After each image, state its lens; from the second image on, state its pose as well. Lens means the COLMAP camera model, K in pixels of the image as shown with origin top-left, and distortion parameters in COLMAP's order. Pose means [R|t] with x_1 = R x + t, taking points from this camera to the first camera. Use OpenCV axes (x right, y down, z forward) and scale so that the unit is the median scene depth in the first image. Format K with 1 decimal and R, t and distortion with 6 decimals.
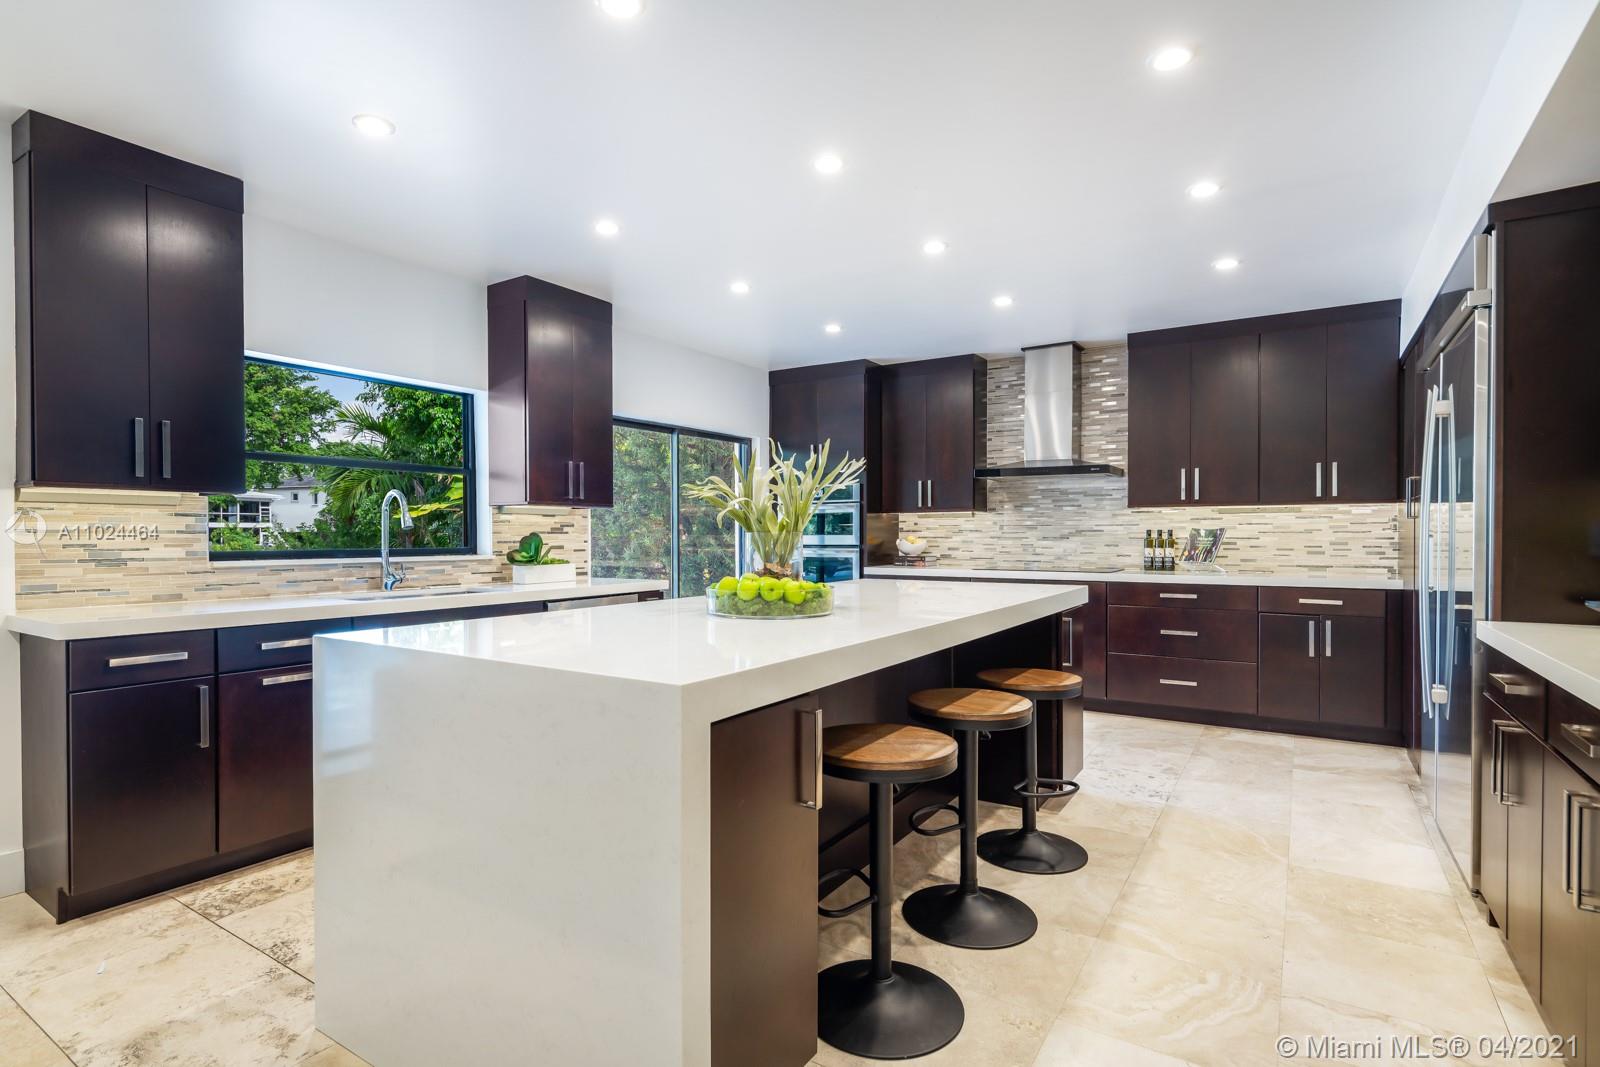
lens RADIAL K [[785.9, 0, 799.3], [0, 785.9, 544.1], [0, 0, 1]] dist [-0.000444, -0.001215]
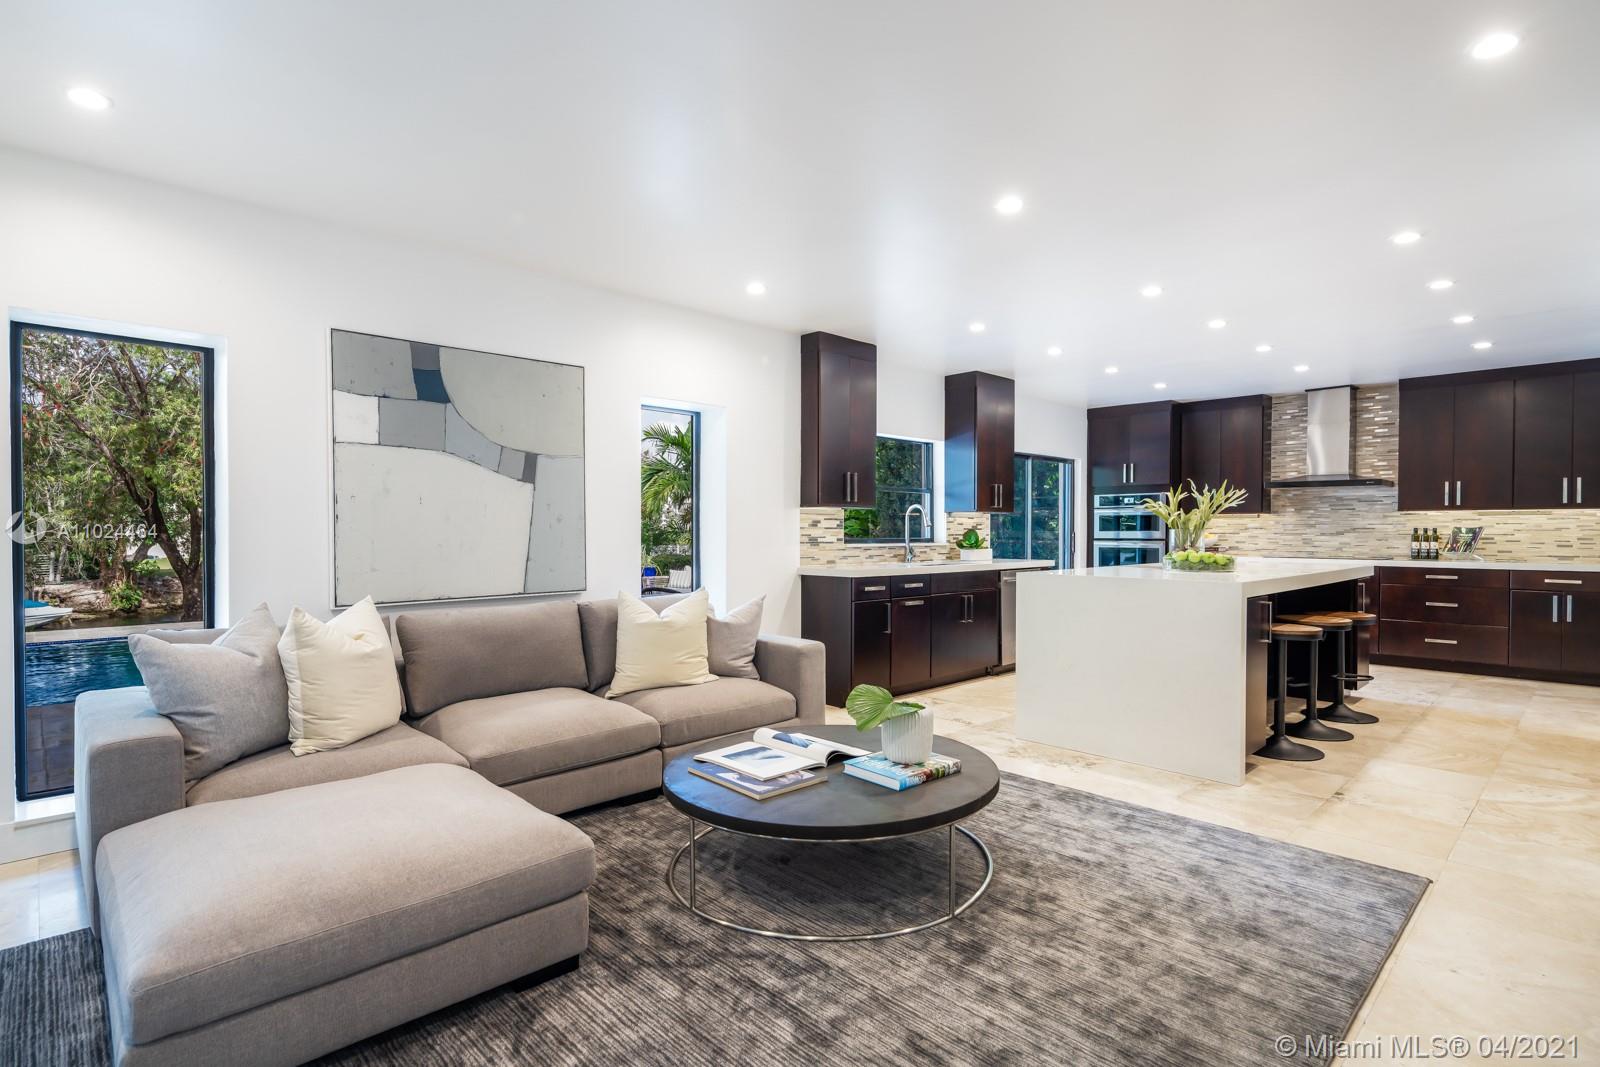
lens RADIAL K [[785.9, 0, 799.3], [0, 785.9, 544.1], [0, 0, 1]] dist [-0.000444, -0.001215]
pose [[0.972327, 0.007142, -0.233513, -0.255398], [-0.006040, 0.999967, 0.005433, 0.008087], [0.233544, -0.003872, 0.972338, -0.526629]]
